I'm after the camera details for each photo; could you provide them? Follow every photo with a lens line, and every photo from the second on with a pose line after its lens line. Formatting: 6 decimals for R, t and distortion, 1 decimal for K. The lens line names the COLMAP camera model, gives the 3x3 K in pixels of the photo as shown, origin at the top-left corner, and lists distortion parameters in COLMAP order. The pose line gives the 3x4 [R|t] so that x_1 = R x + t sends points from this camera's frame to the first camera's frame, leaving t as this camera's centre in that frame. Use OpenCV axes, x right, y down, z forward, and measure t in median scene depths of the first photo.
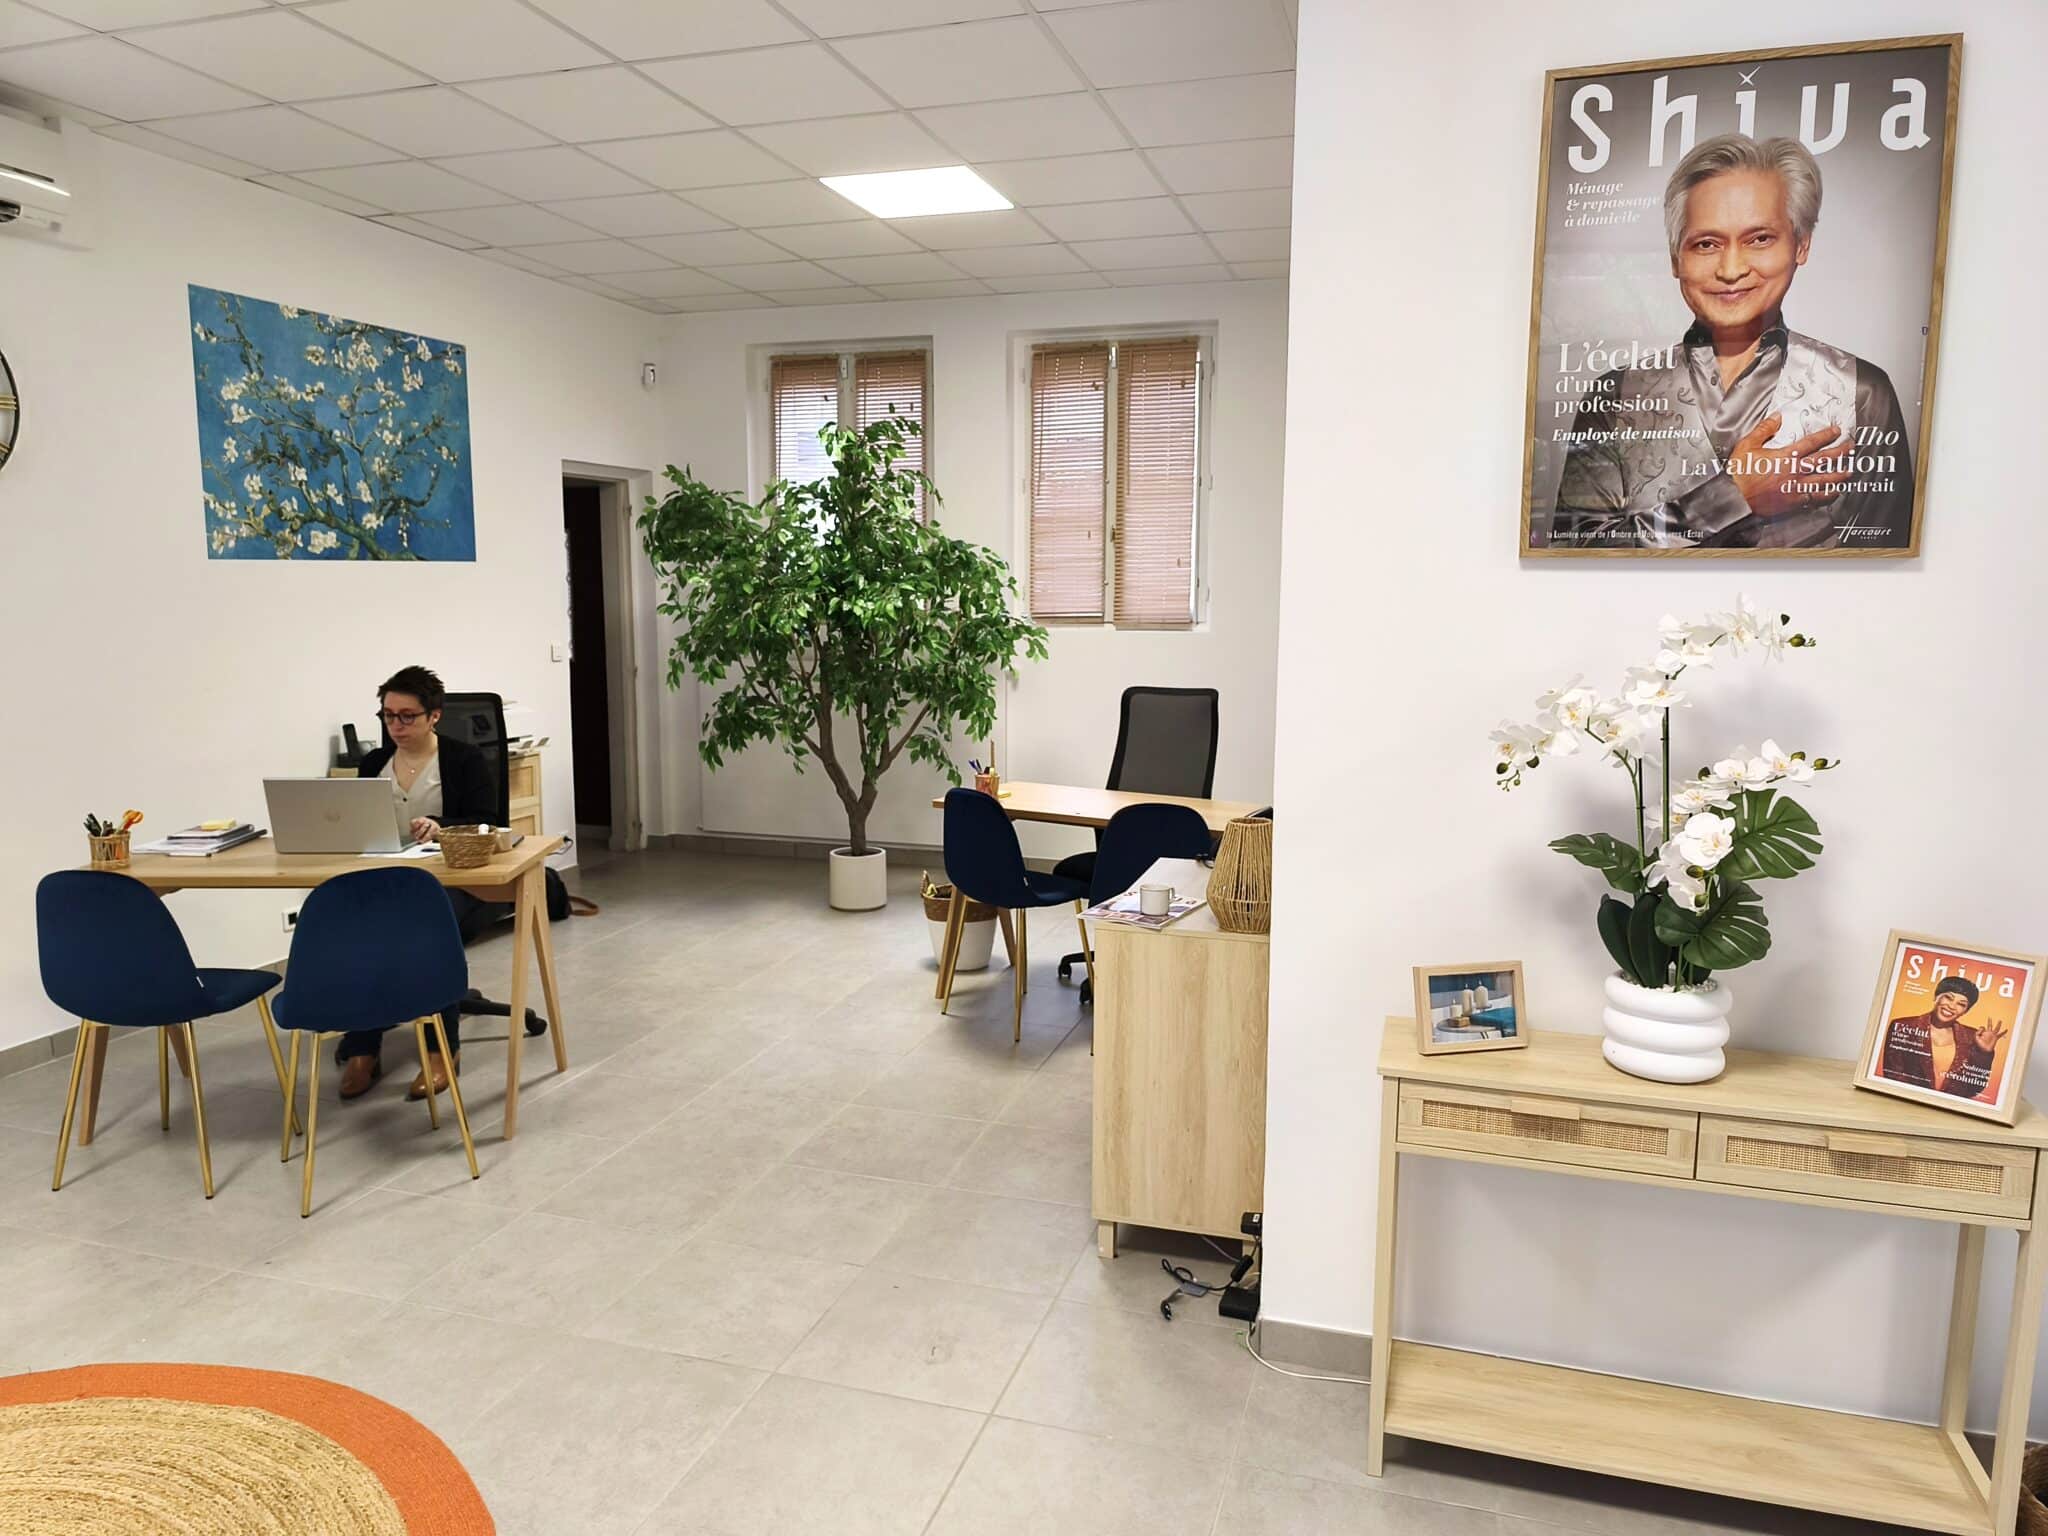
lens RADIAL K [[1417.9, 0, 1024.0], [0, 1417.9, 768.0], [0, 0, 1]] dist [0.035271, -0.044039]
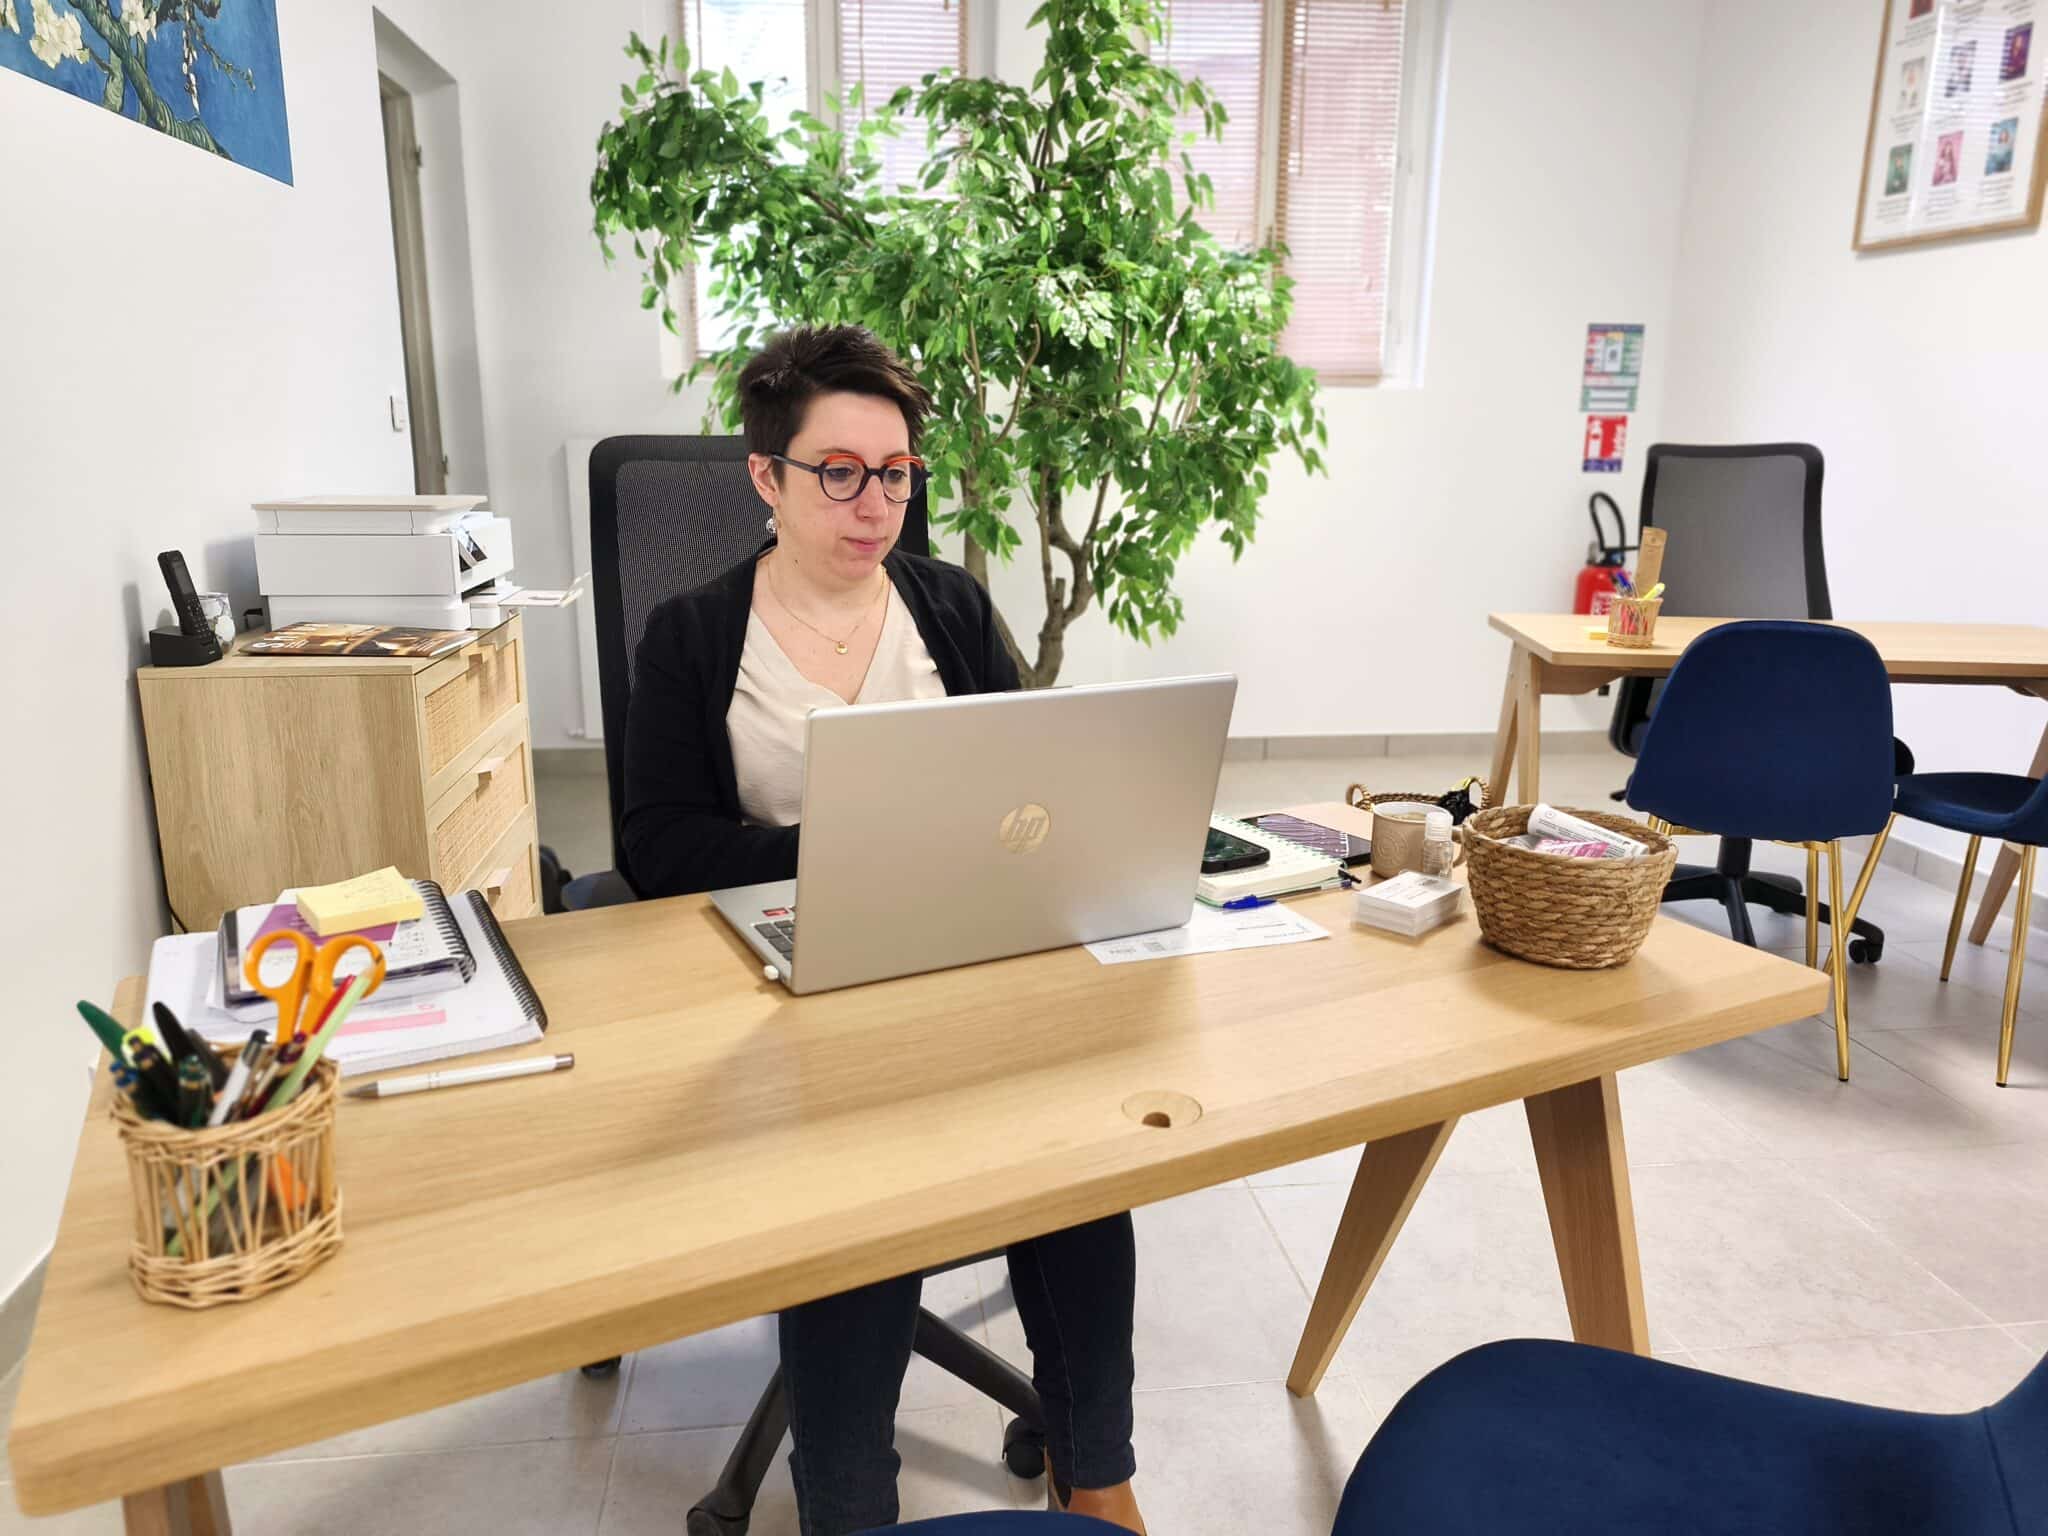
lens RADIAL K [[1417.9, 0, 1024.0], [0, 1417.9, 768.0], [0, 0, 1]] dist [0.035271, -0.044039]
pose [[0.919389, -0.090328, 0.382839, -0.349294], [0.048632, 0.991912, 0.117244, -0.005177], [-0.390333, -0.089175, 0.916345, 0.465457]]
